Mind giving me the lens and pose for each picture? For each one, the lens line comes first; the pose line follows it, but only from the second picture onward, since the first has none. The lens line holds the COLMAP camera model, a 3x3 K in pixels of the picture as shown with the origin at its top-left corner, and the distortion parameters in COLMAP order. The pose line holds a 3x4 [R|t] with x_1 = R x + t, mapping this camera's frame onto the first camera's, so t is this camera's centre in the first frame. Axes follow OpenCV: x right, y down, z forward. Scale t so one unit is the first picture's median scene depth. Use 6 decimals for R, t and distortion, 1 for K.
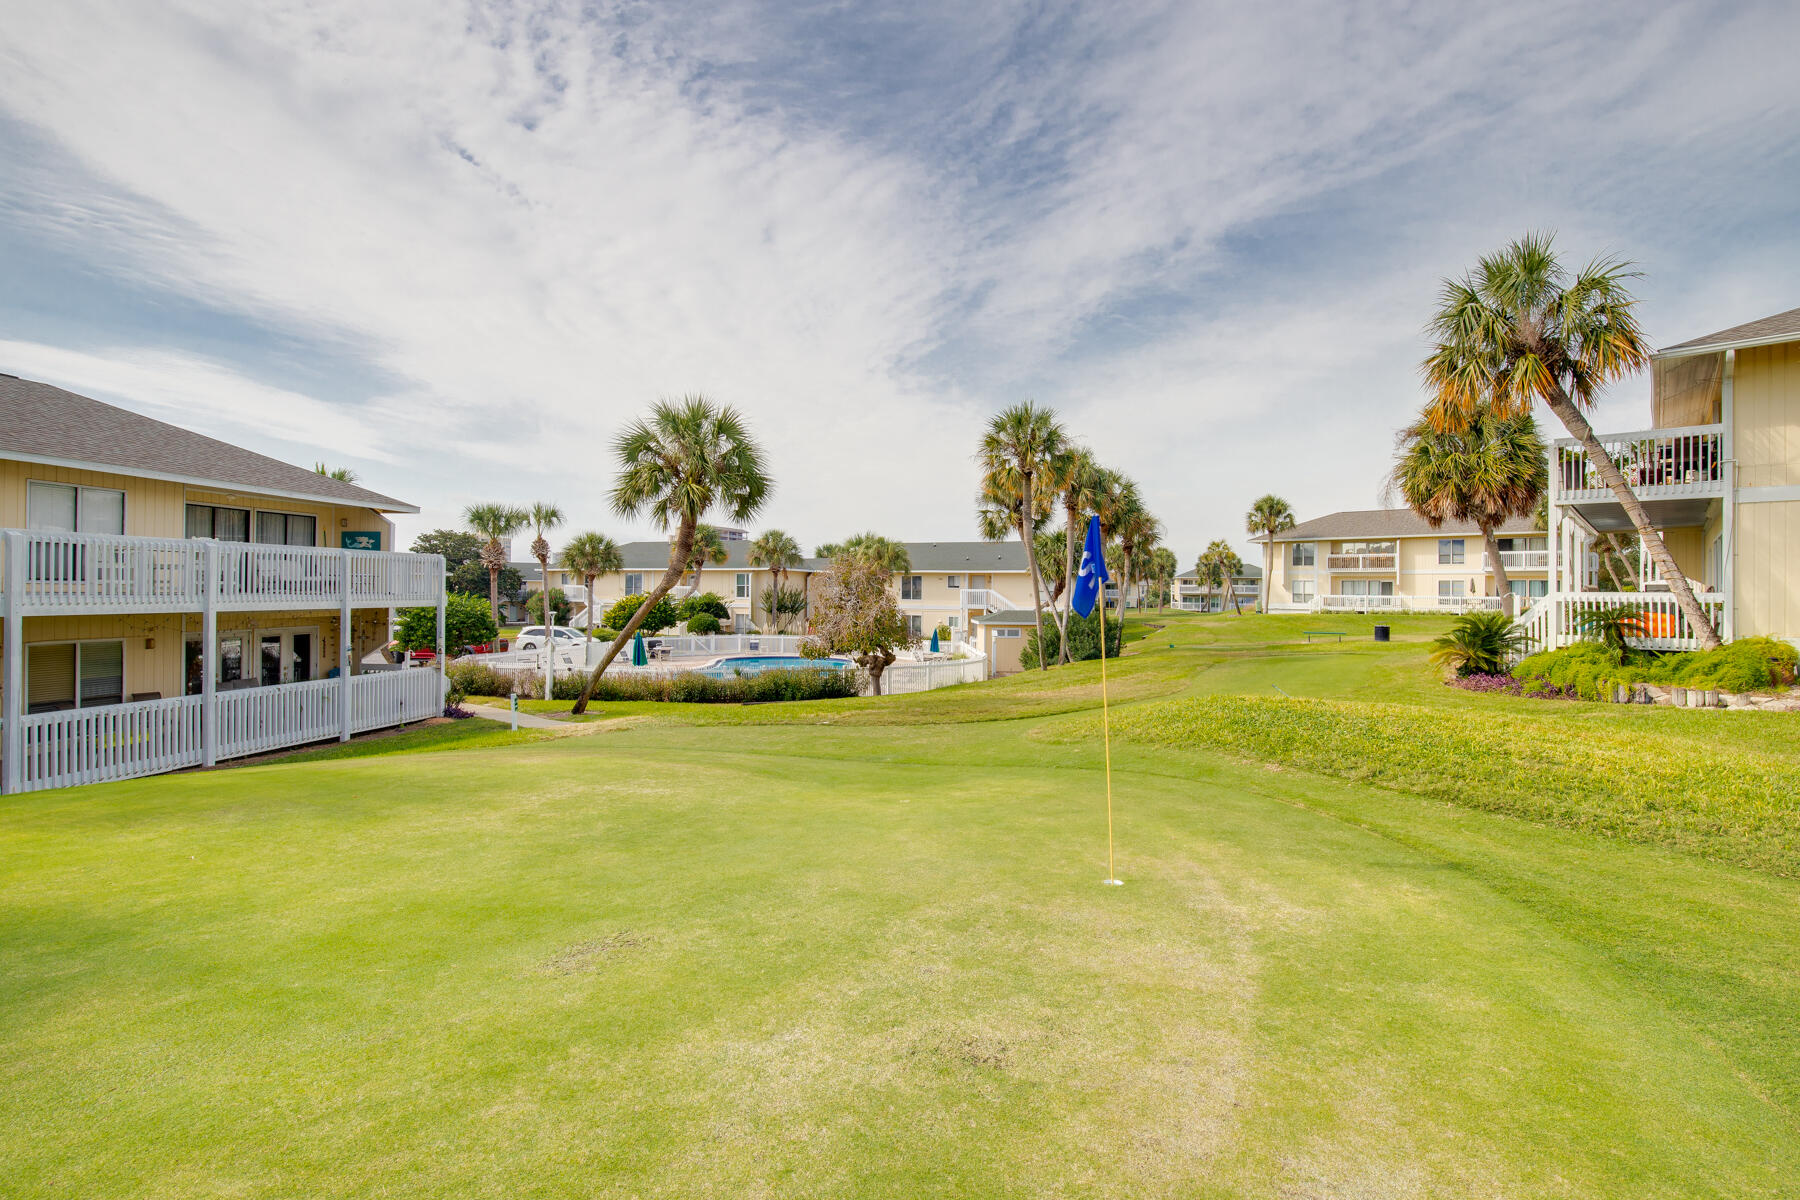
lens RADIAL K [[836.1, 0, 897.1], [0, 836.1, 590.3], [0, 0, 1]] dist [-0.022082, -0.000413]
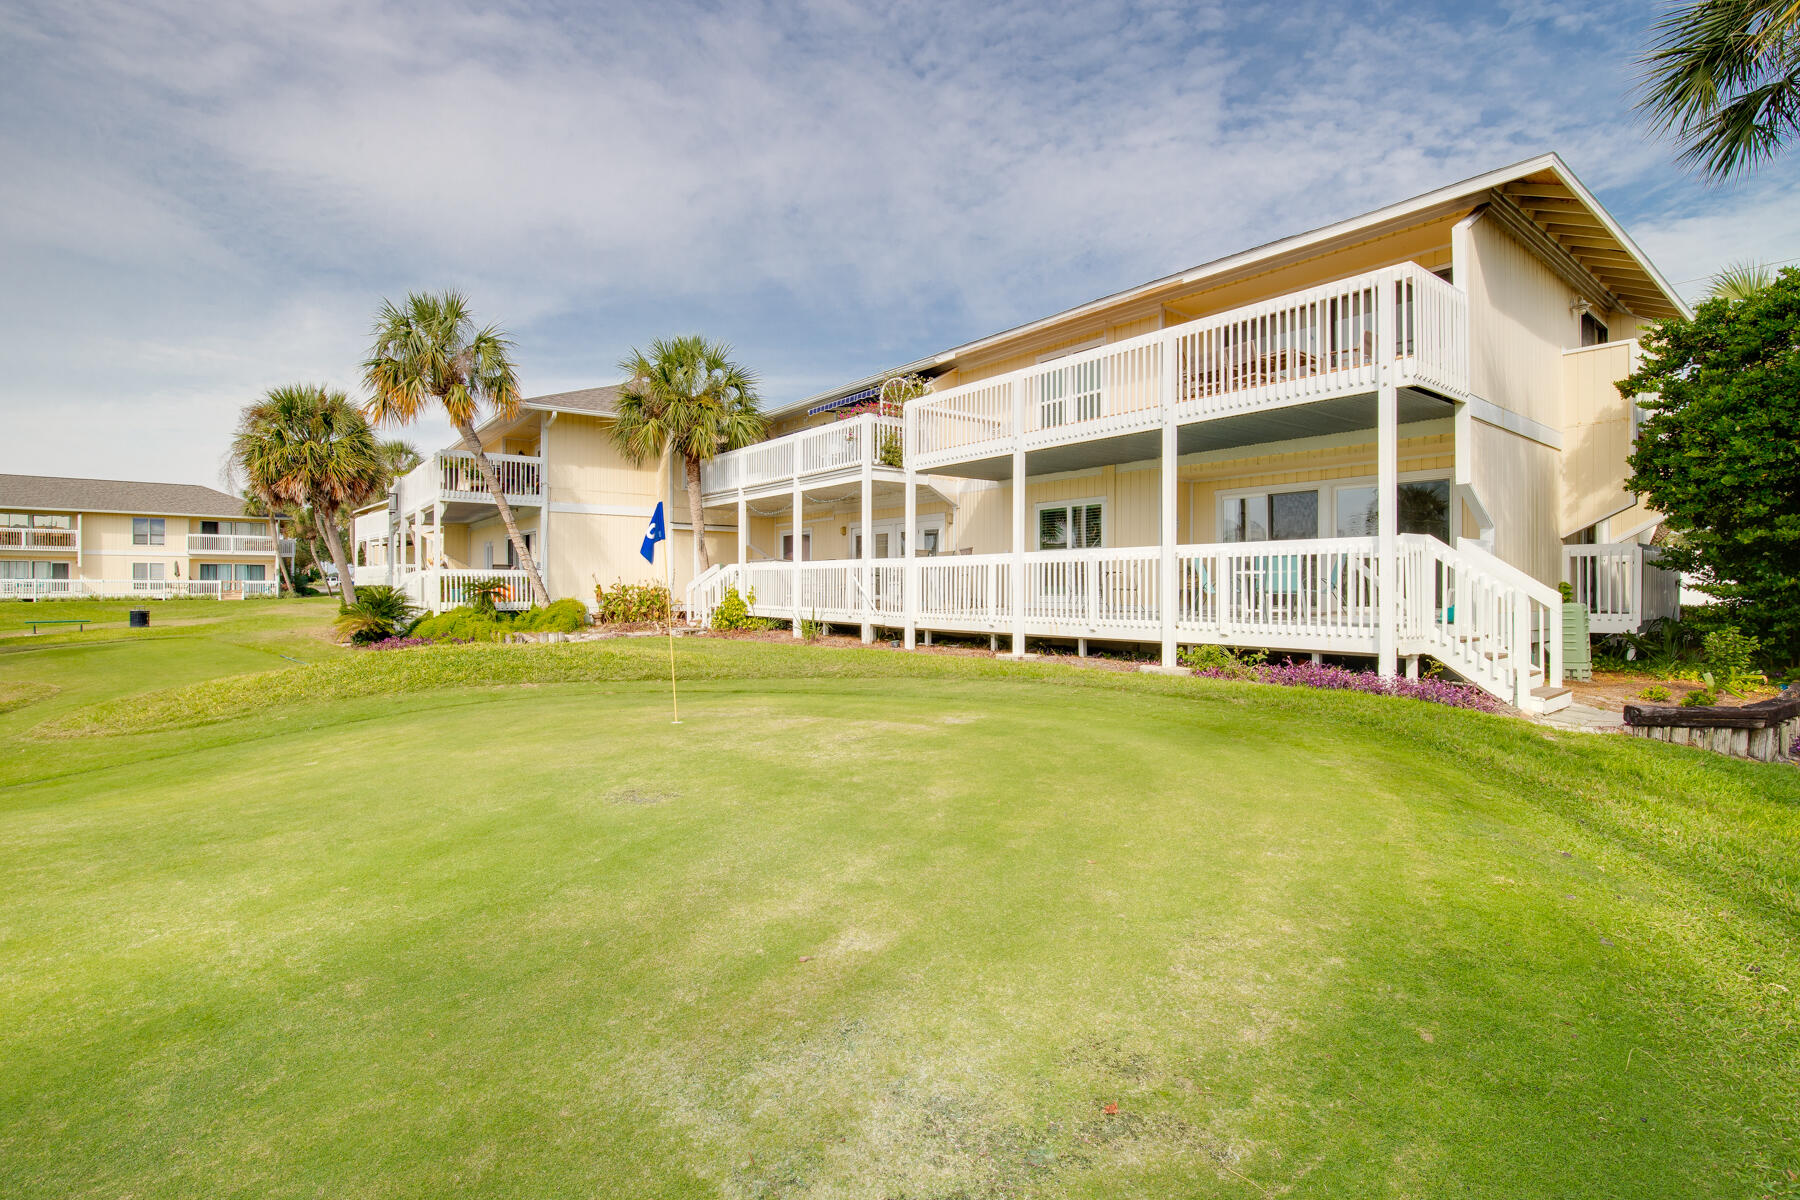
lens RADIAL K [[836.1, 0, 898.6], [0, 836.1, 589.3], [0, 0, 1]] dist [-0.022082, -0.000413]
pose [[0.187905, -0.013459, 0.982095, -0.218234], [-0.002268, 0.999897, 0.014137, 0.008921], [-0.982185, -0.004884, 0.187855, 0.037971]]
